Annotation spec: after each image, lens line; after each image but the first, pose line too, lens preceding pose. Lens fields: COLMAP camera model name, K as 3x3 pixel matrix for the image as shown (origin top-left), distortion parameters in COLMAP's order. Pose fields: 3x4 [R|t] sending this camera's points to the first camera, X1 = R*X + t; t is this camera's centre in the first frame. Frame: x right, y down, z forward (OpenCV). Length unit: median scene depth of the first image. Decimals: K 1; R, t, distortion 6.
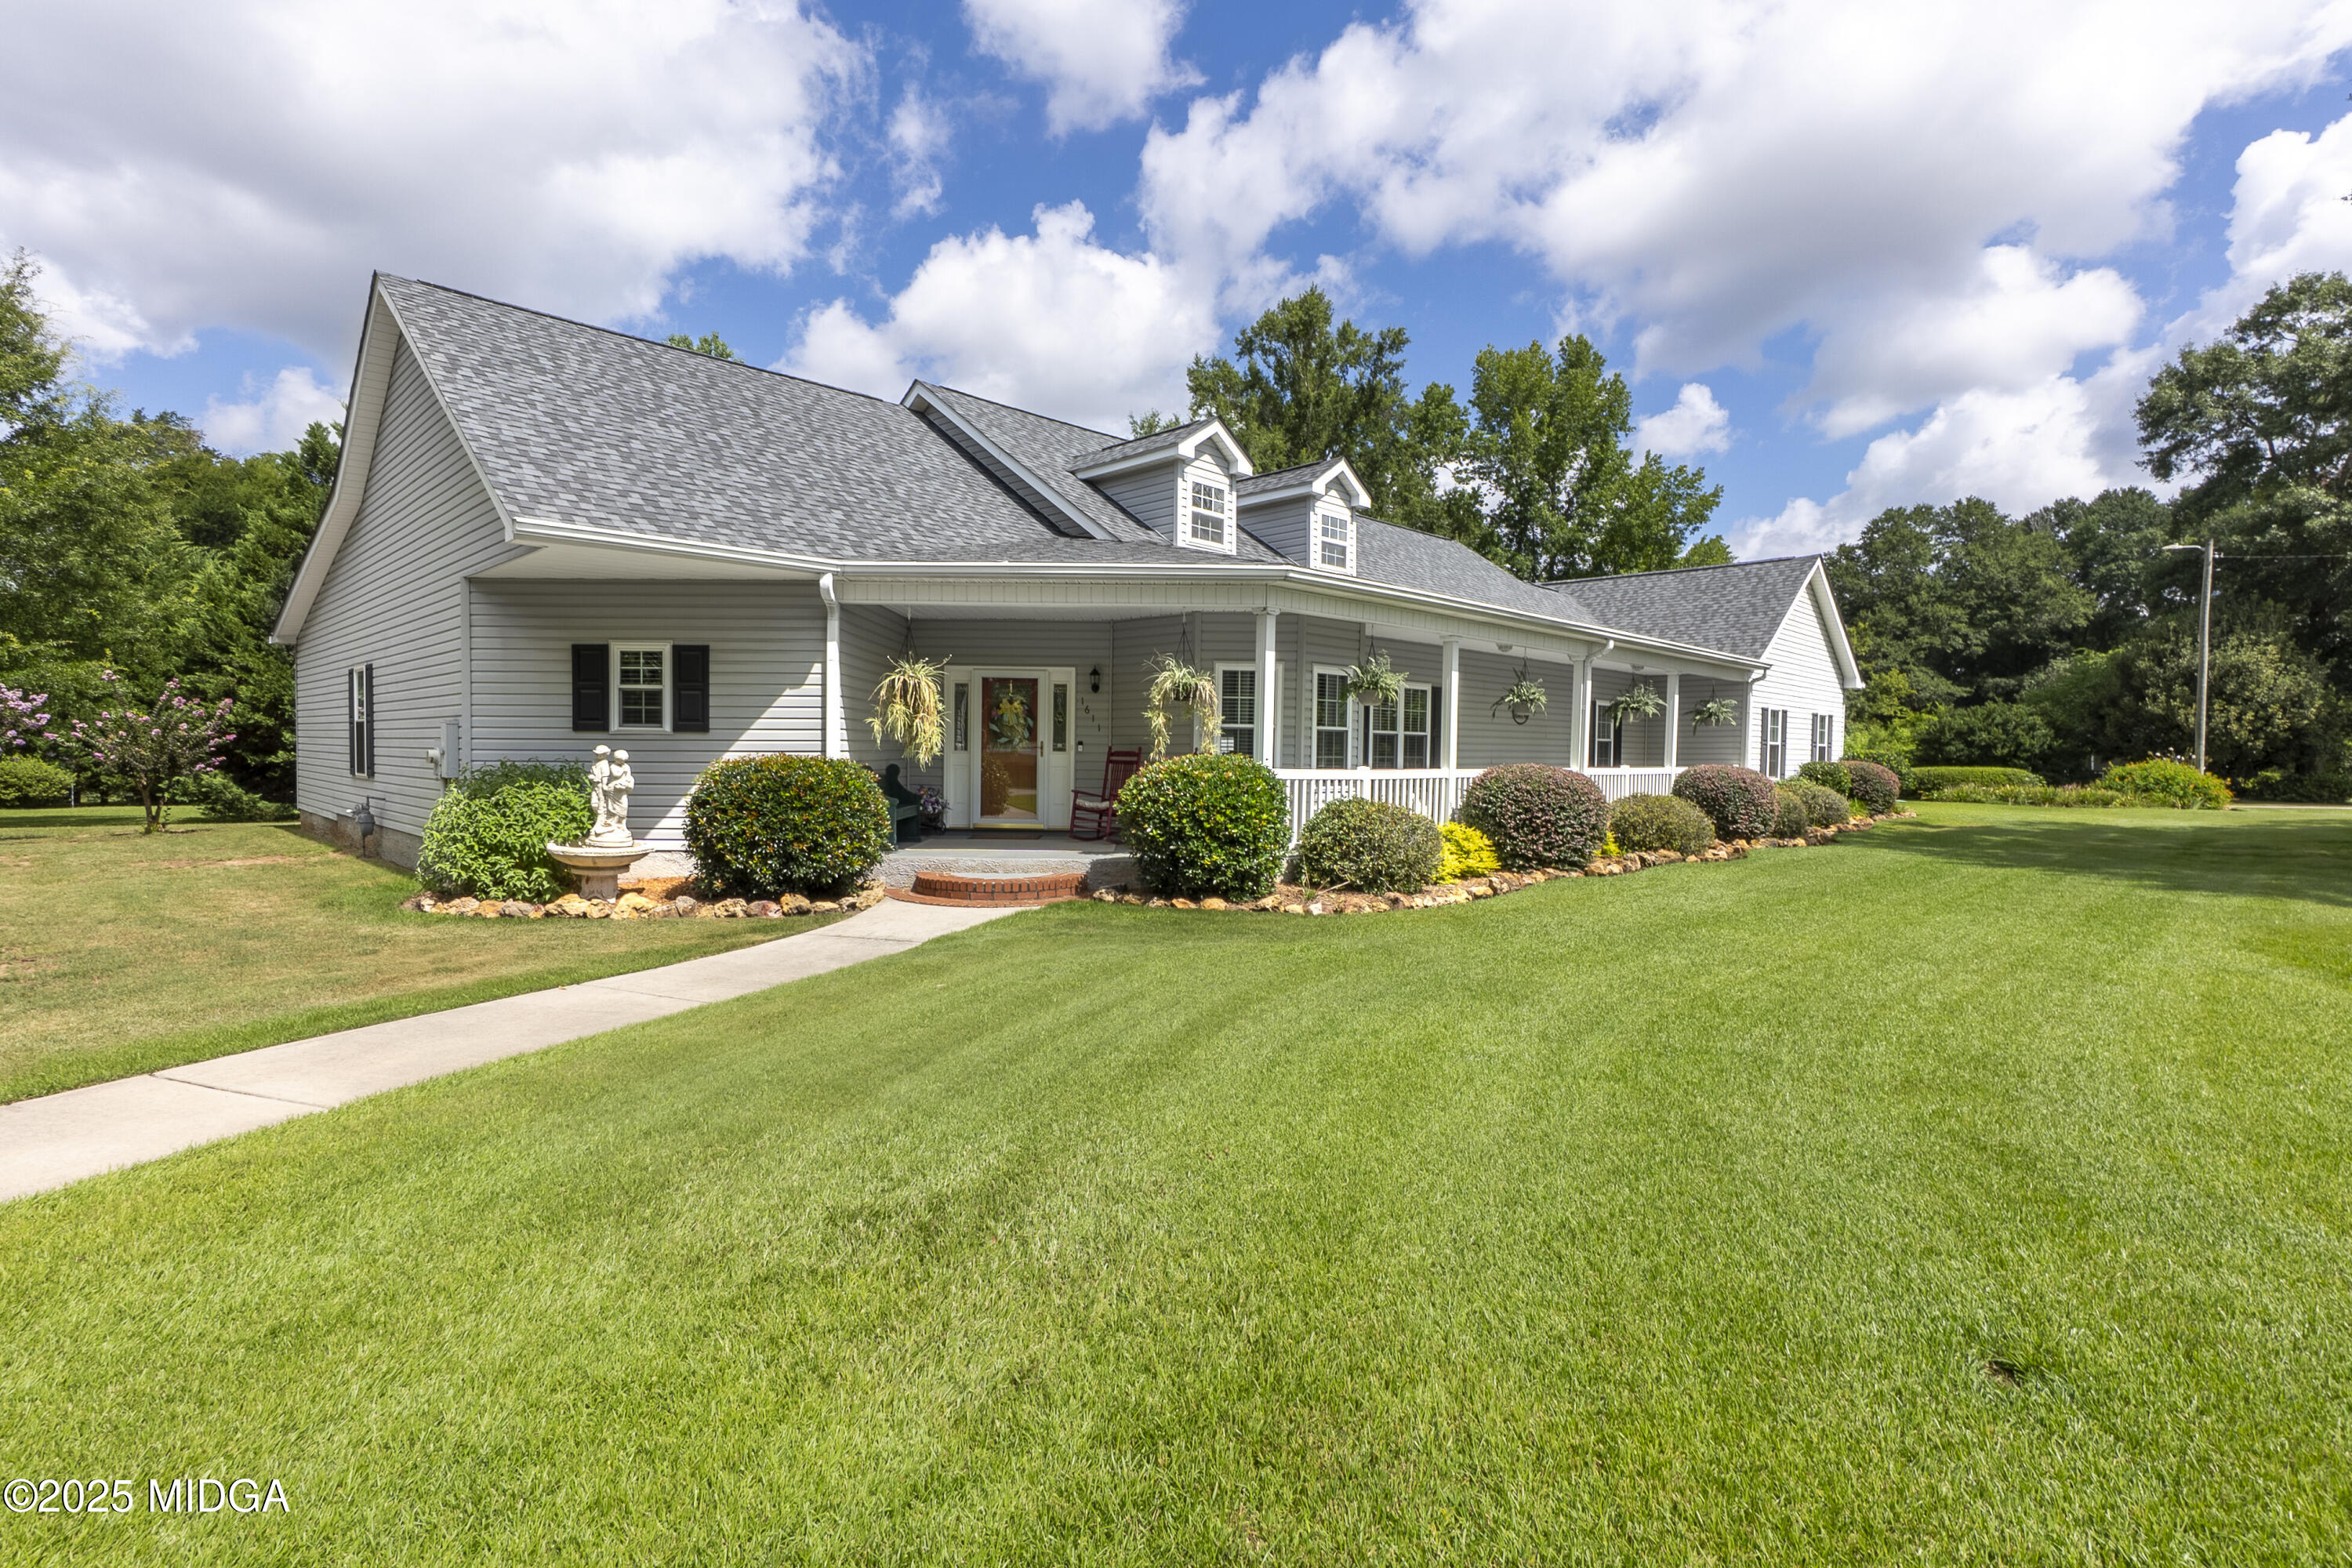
lens RADIAL K [[1106.5, 0, 1177.4], [0, 1106.5, 785.9], [0, 0, 1]] dist [-0.013485, 0.001340]
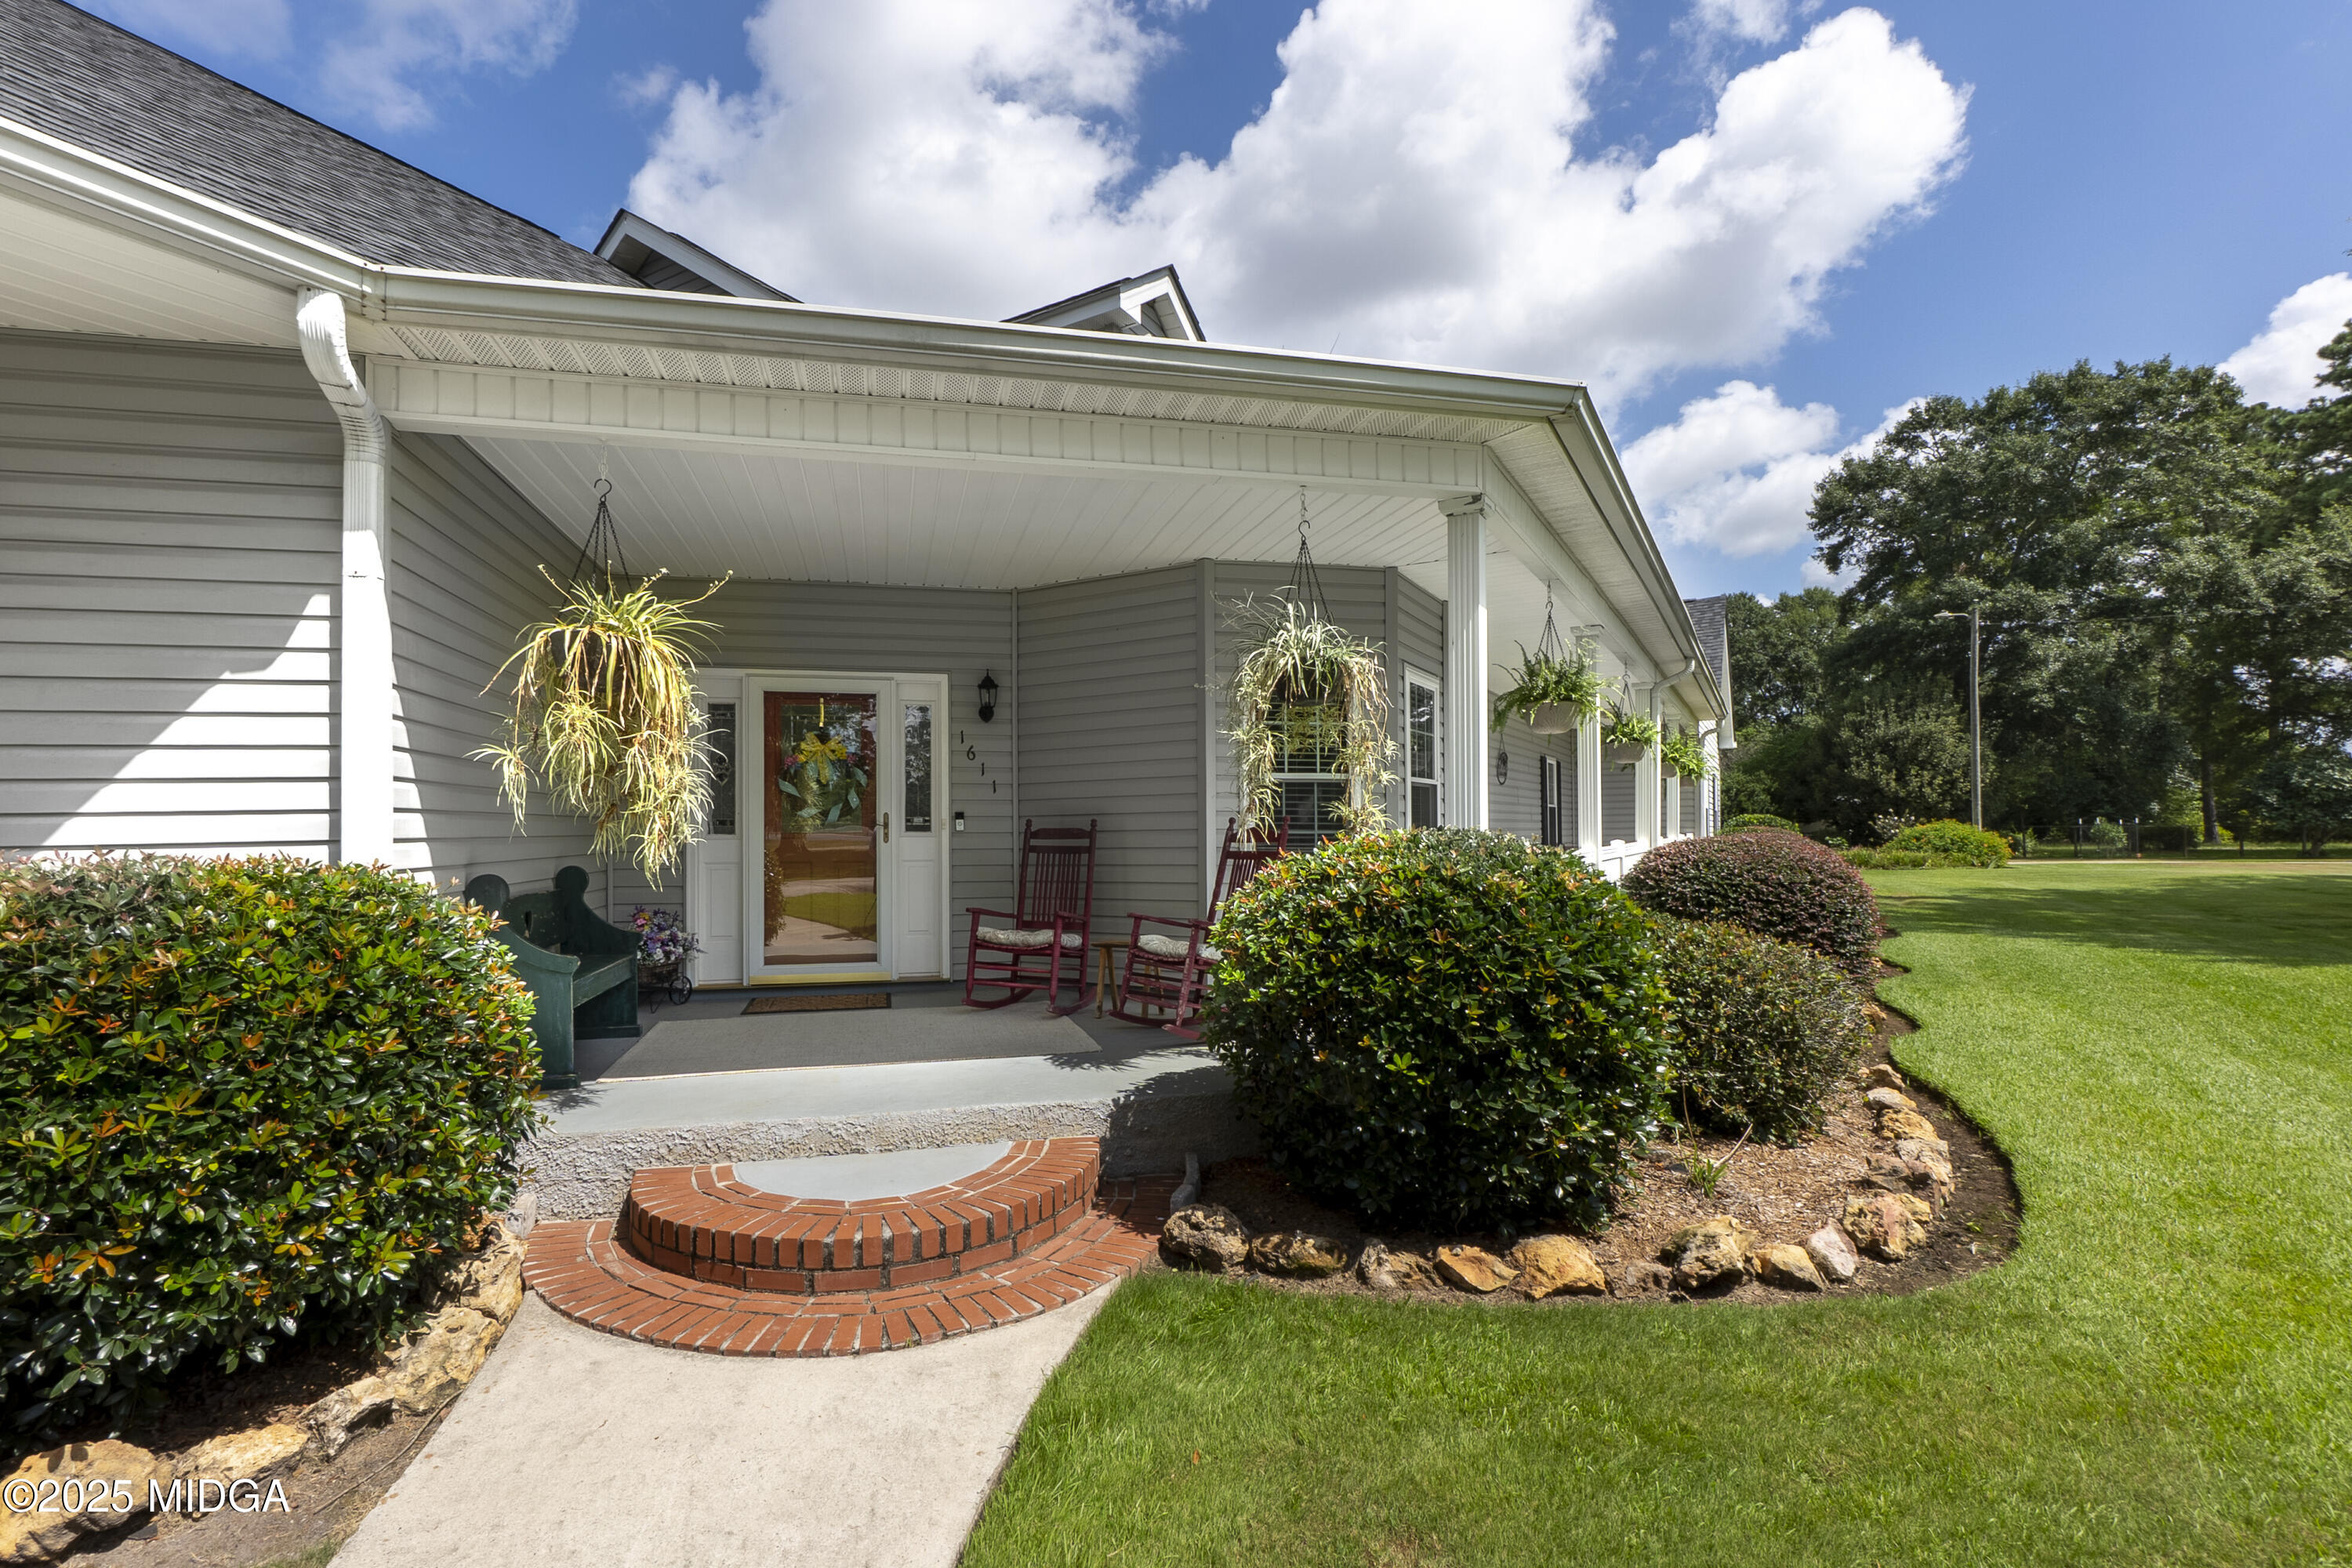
lens RADIAL K [[1004.7, 0, 1126.9], [0, 1004.7, 822.7], [0, 0, 1]] dist [-0.007611, 0.000988]
pose [[0.973392, -0.017775, 0.228456, -0.120551], [0.026853, 0.998966, -0.036689, -0.015381], [-0.227568, 0.041847, 0.972863, 0.511439]]
